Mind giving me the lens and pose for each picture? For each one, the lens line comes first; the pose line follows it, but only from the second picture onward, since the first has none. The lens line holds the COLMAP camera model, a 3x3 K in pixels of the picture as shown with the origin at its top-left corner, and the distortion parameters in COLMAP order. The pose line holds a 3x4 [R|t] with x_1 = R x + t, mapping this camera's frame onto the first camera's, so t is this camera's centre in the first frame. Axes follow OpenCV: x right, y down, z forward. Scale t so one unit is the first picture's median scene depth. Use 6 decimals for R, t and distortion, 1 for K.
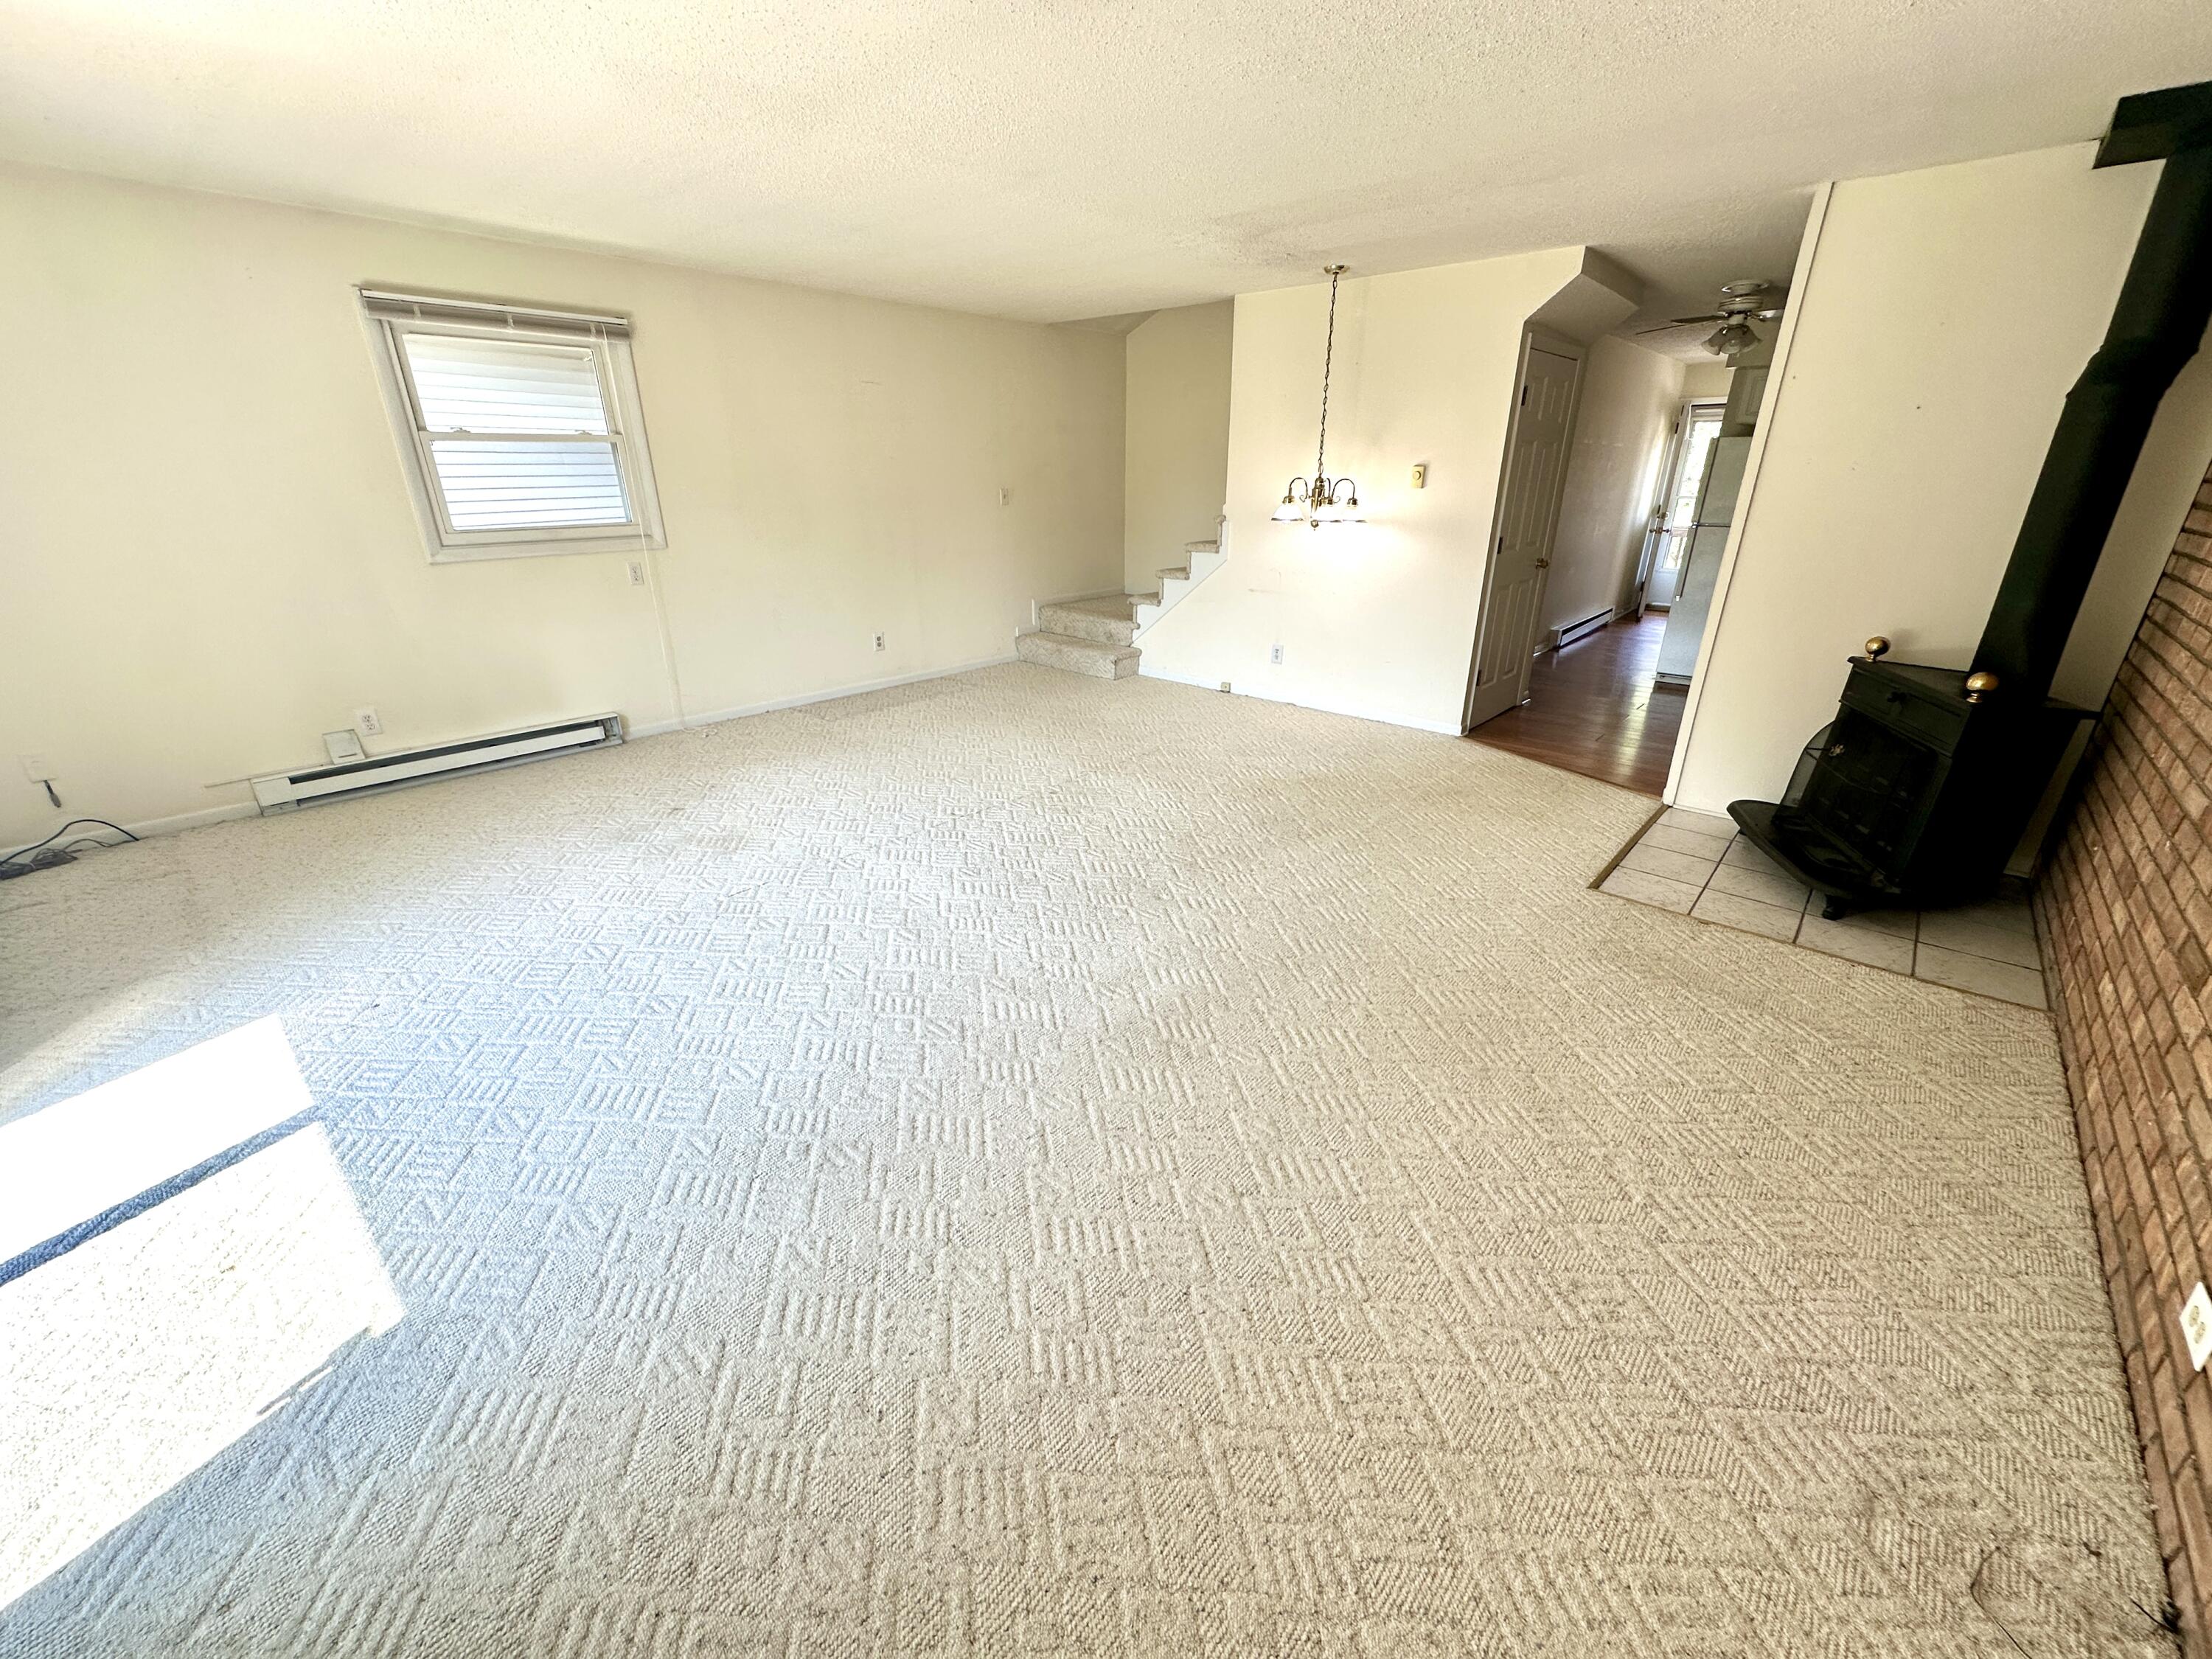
lens RADIAL K [[880.9, 0, 1109.0], [0, 880.9, 825.0], [0, 0, 1]] dist [-0.000430, -0.000058]
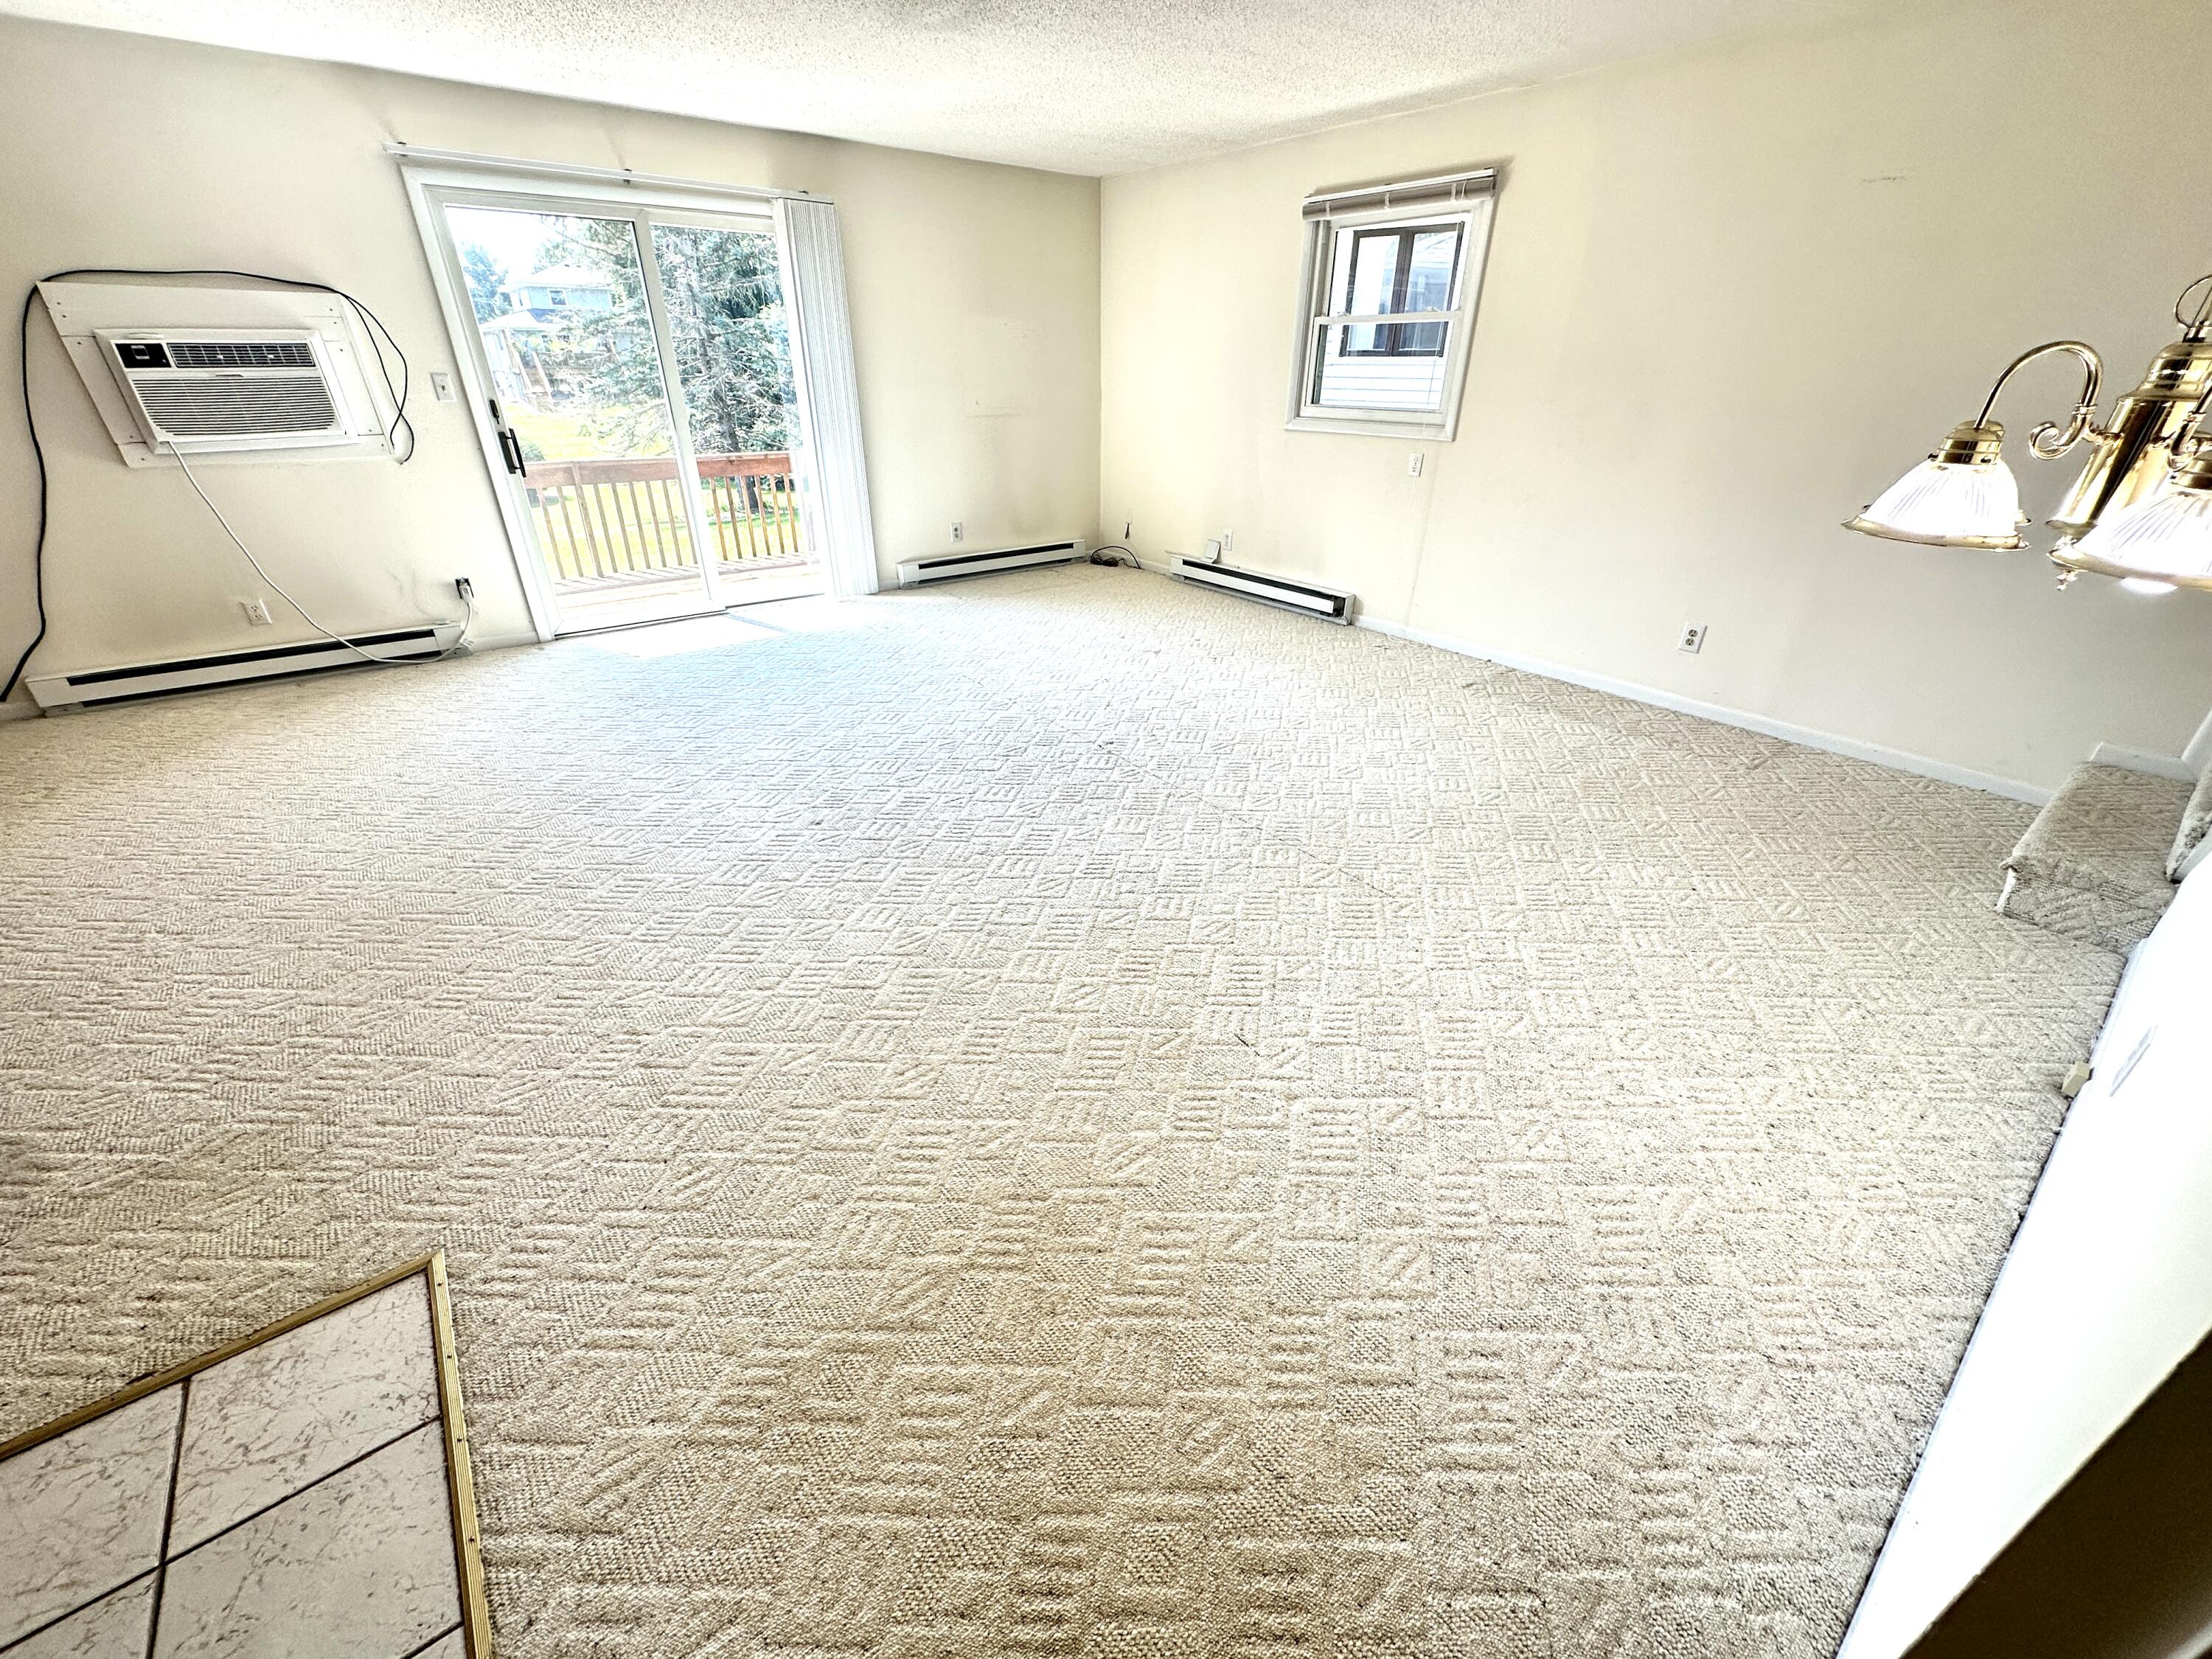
lens RADIAL K [[880.9, 0, 1102.9], [0, 880.9, 832.8], [0, 0, 1]] dist [-0.000430, -0.000058]
pose [[-0.185748, 0.454042, -0.871404, 0.549402], [-0.383365, 0.783067, 0.489732, -0.314989], [0.904726, 0.425032, 0.028611, 0.847767]]
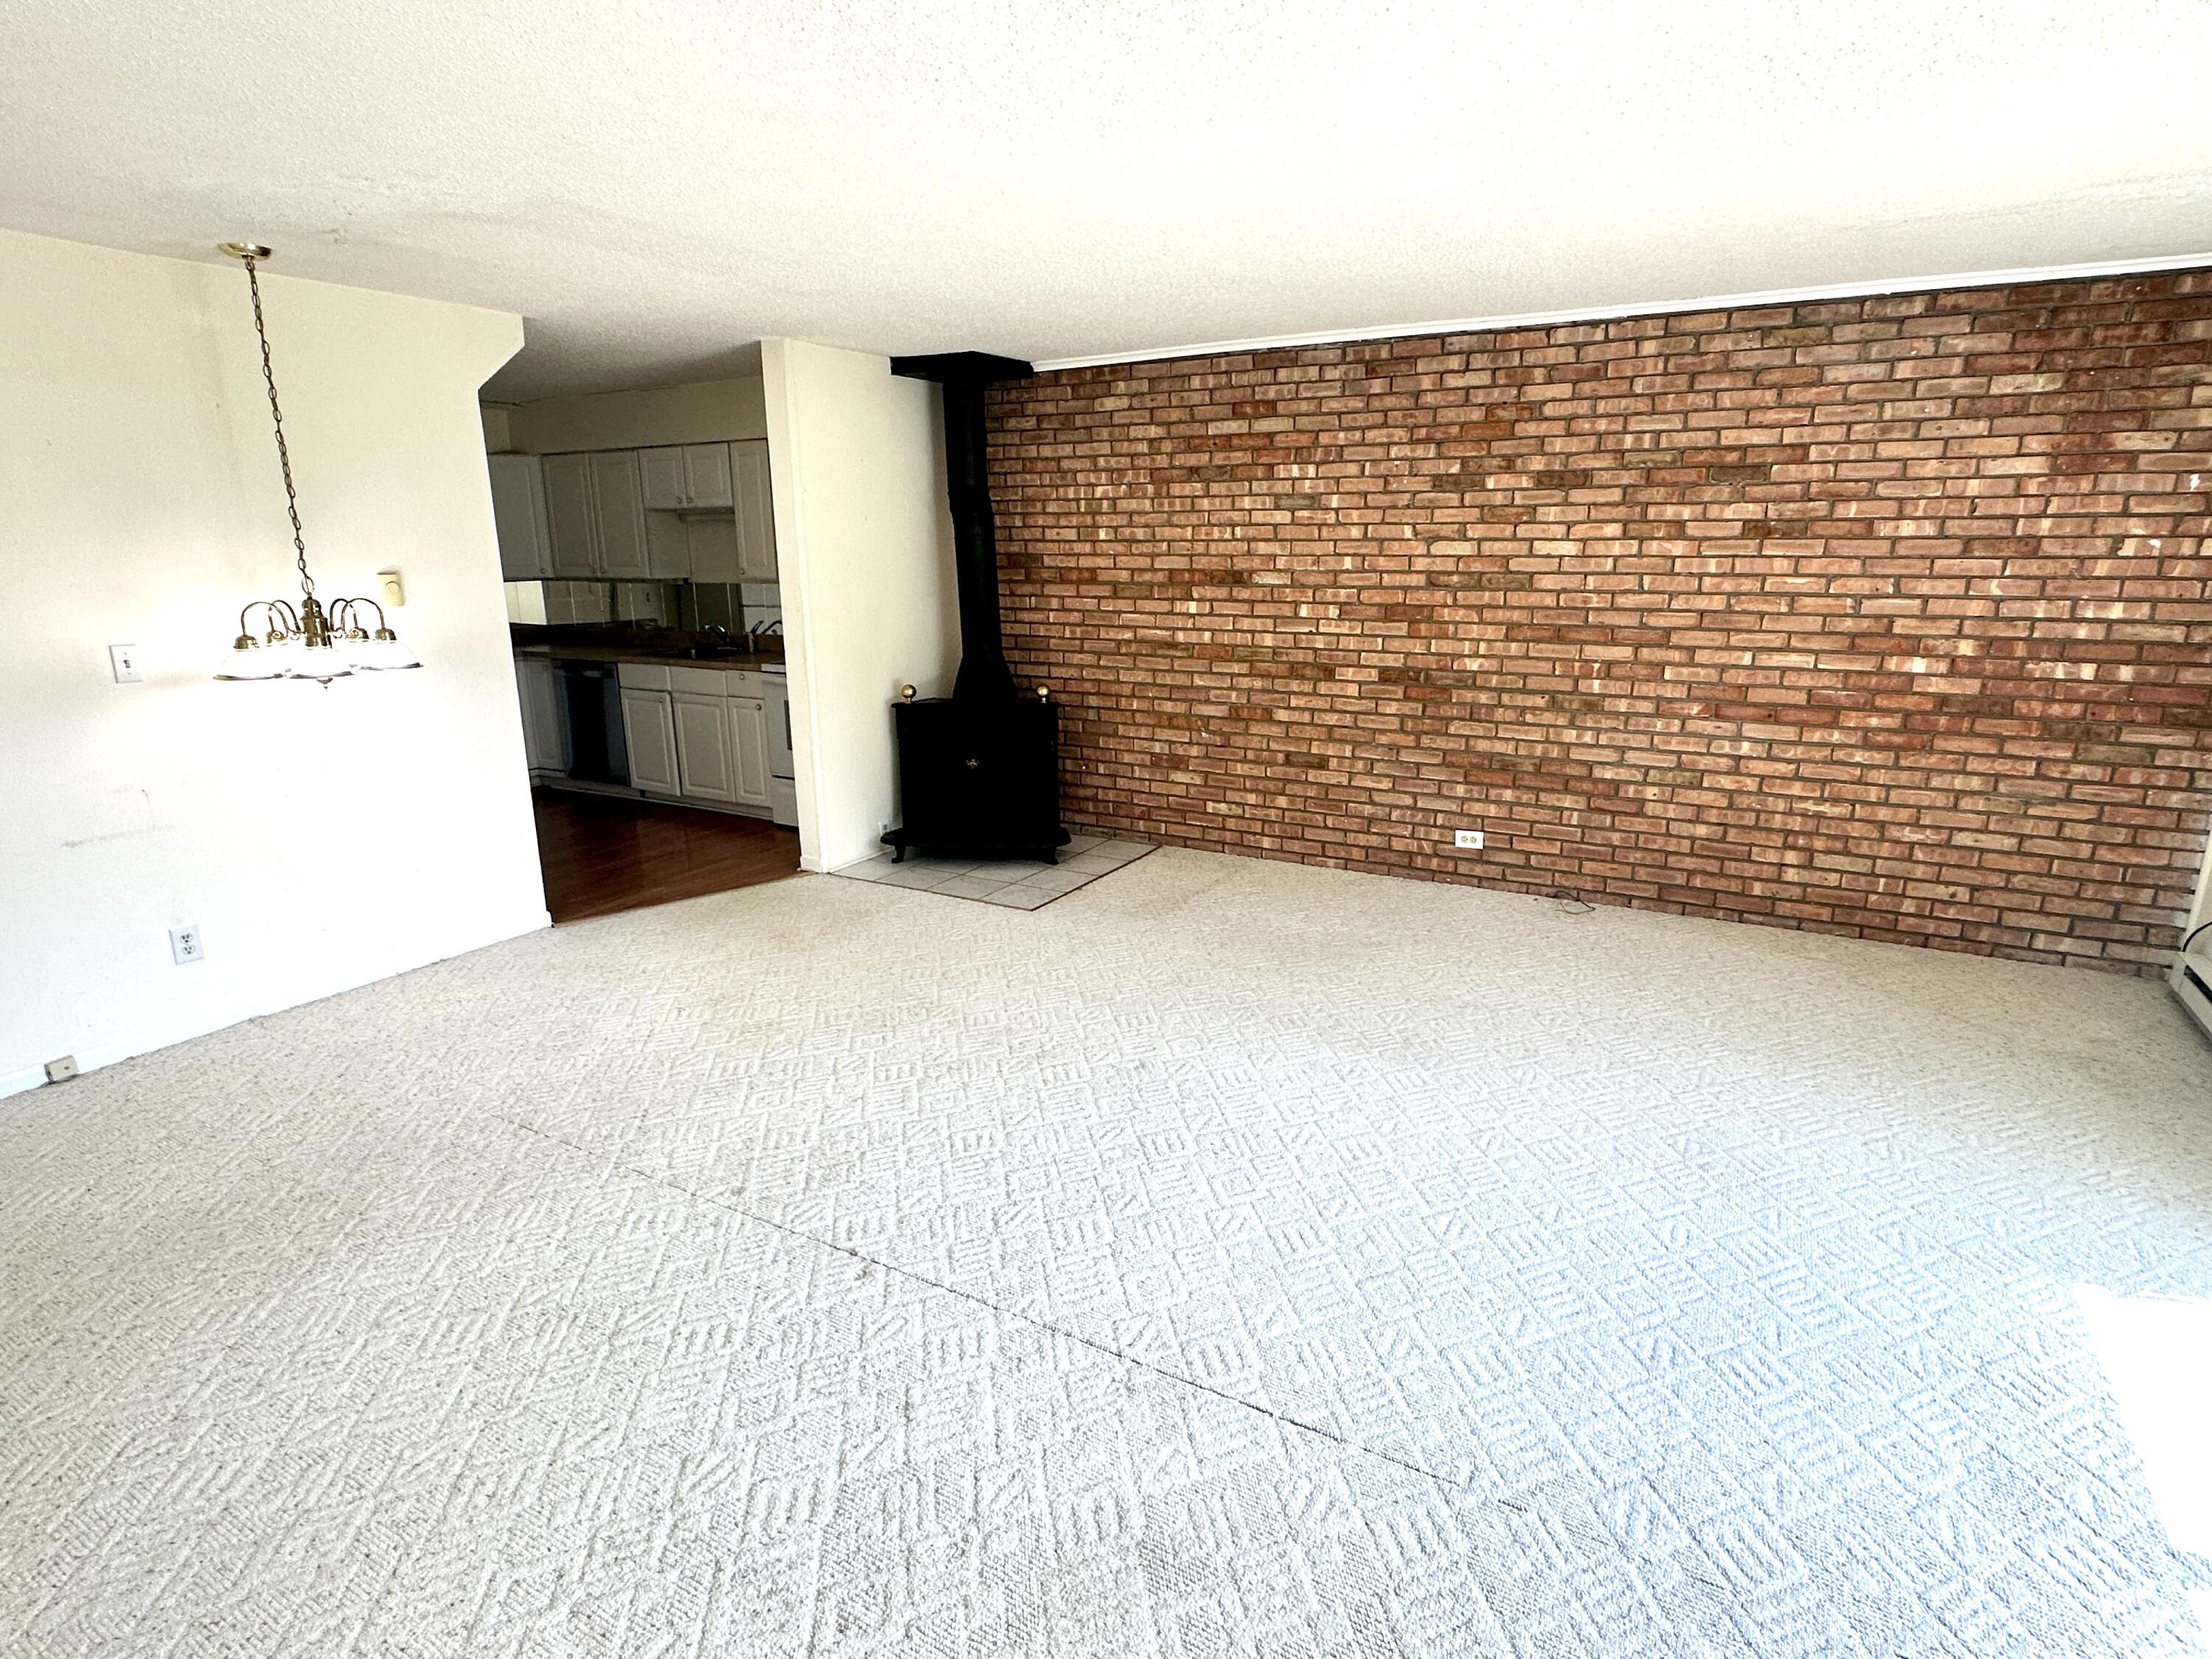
lens RADIAL K [[1171.8, 0, 1110.5], [0, 1171.8, 828.8], [0, 0, 1]] dist [-0.001747, -0.000906]
pose [[-0.207136, -0.239993, 0.948419, -0.616798], [0.373466, 0.876628, 0.303392, -0.305361], [-0.904222, 0.417046, -0.091952, 0.677329]]
